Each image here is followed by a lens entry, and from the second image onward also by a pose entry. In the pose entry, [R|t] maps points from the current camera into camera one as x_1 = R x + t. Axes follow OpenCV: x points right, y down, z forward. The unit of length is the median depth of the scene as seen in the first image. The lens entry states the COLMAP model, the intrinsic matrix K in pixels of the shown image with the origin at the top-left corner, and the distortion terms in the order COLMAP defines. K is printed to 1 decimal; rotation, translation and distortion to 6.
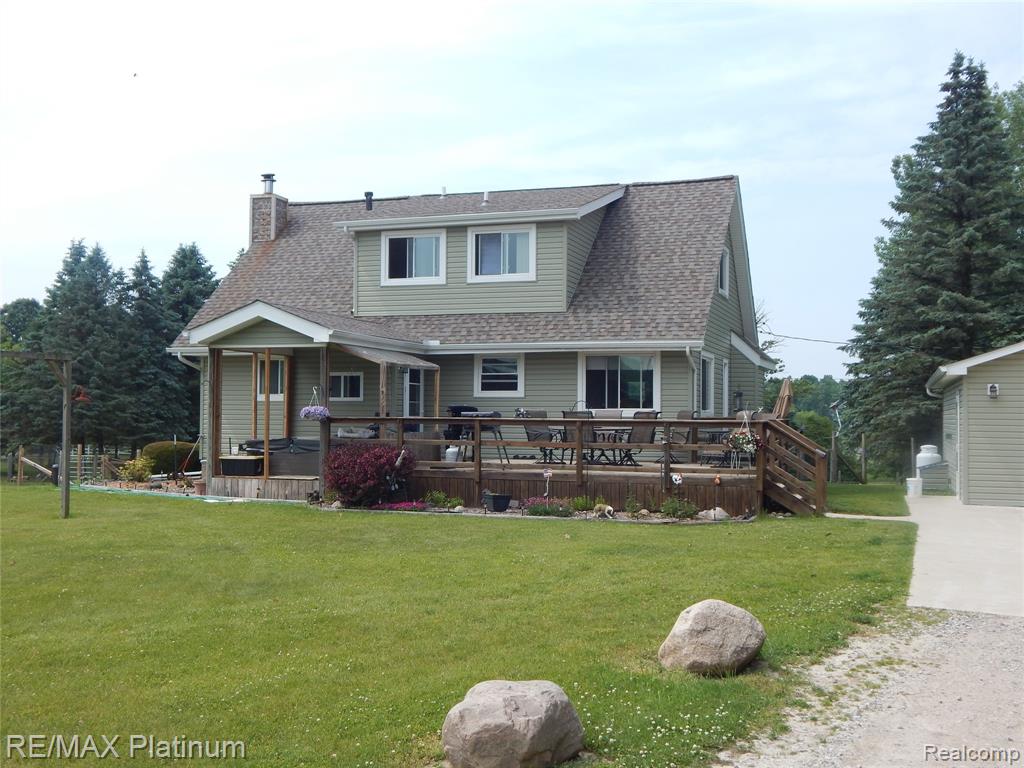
lens RADIAL K [[1130.8, 0, 511.8], [0, 1130.8, 385.4], [0, 0, 1]] dist [-0.018680, 0.000000]
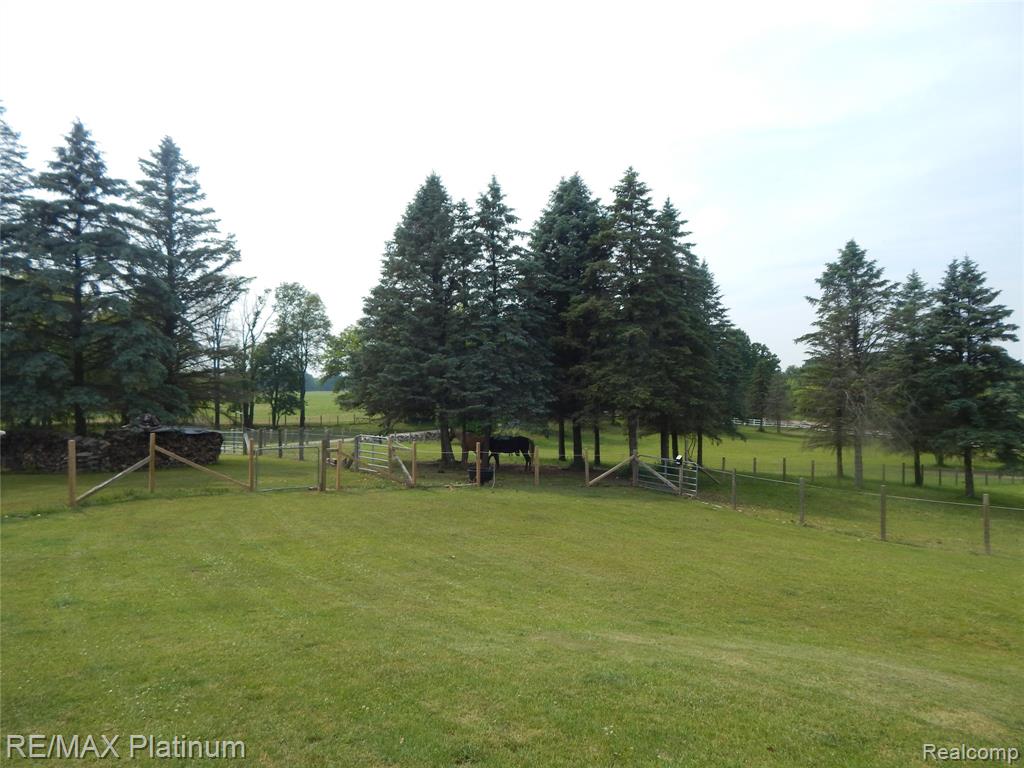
lens RADIAL K [[670.5, 0, 508.0], [0, 670.5, 383.4], [0, 0, 1]] dist [0.000519, -0.008786]
pose [[0.823011, -0.008778, -0.567958, -0.050103], [0.022494, 0.999600, 0.017146, 0.020481], [0.567580, -0.026887, 0.822879, 0.624953]]
